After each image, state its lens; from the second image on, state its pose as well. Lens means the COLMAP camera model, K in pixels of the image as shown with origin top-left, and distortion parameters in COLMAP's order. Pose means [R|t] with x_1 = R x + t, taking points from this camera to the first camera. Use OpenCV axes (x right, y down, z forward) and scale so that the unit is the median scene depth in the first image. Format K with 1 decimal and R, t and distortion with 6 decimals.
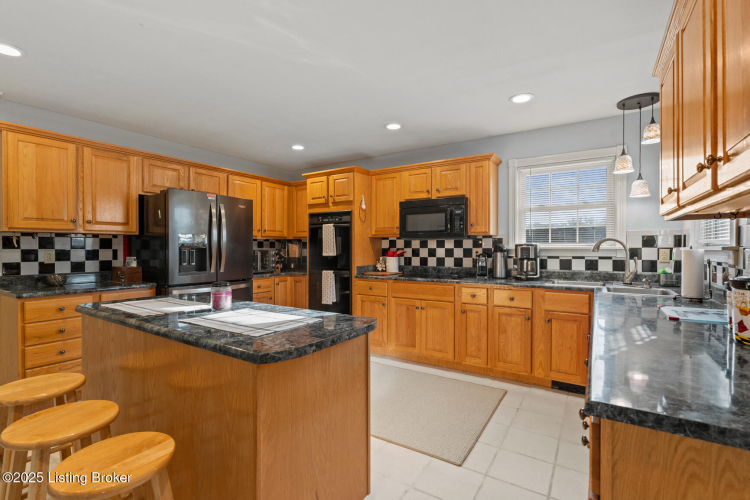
lens RADIAL K [[346.6, 0, 373.1], [0, 346.6, 250.8], [0, 0, 1]] dist [-0.001663, 0.000315]
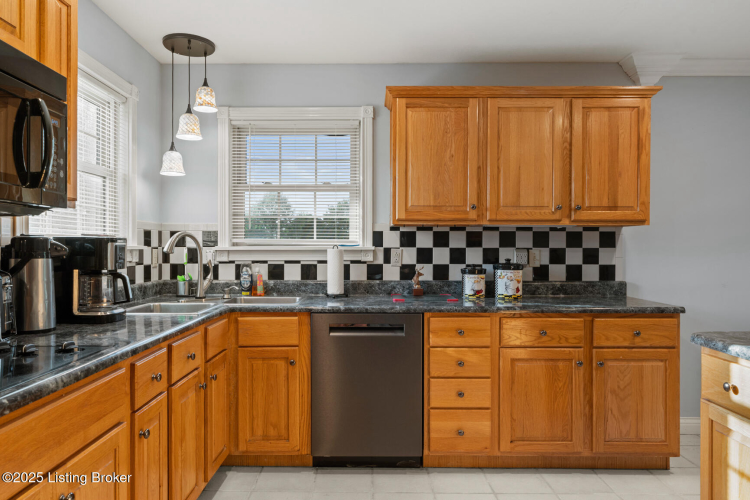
lens RADIAL K [[504.6, 0, 360.6], [0, 504.6, 248.9], [0, 0, 1]] dist [-0.003934, 0.000738]
pose [[-0.532055, -0.000014, 0.846710, -0.244890], [0.005047, 0.999982, 0.003187, -0.005730], [-0.846695, 0.005969, -0.532045, 0.985439]]
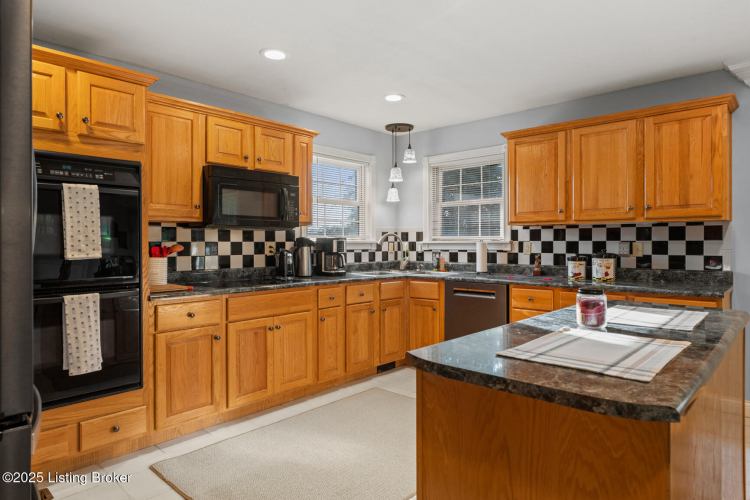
lens RADIAL K [[455.7, 0, 373.8], [0, 455.7, 246.3], [0, 0, 1]] dist [-0.003578, 0.000222]
pose [[0.170740, -0.006839, 0.985292, -0.709574], [0.008639, 0.999948, 0.005443, -0.001466], [-0.985278, 0.007582, 0.170790, 0.633327]]
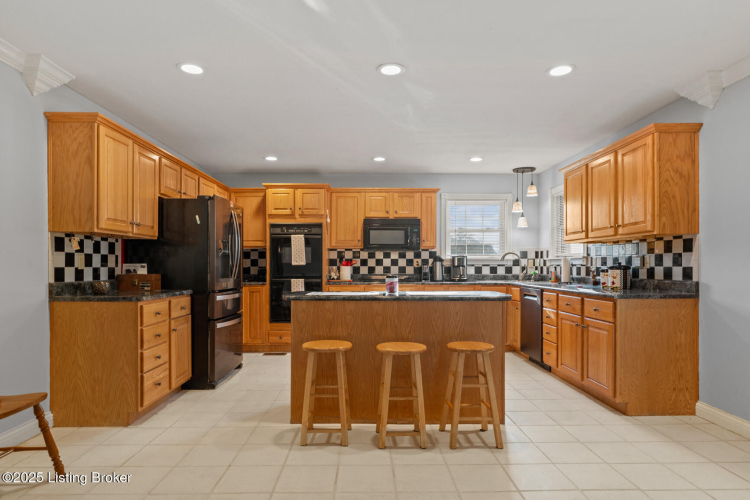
lens RADIAL K [[445.7, 0, 369.1], [0, 445.7, 268.6], [0, 0, 1]] dist [0.001283, -0.000974]
pose [[0.837800, -0.001215, 0.545976, -0.789753], [0.001964, 0.999998, -0.000788, 0.031183], [-0.545974, 0.001733, 0.837800, -0.292553]]
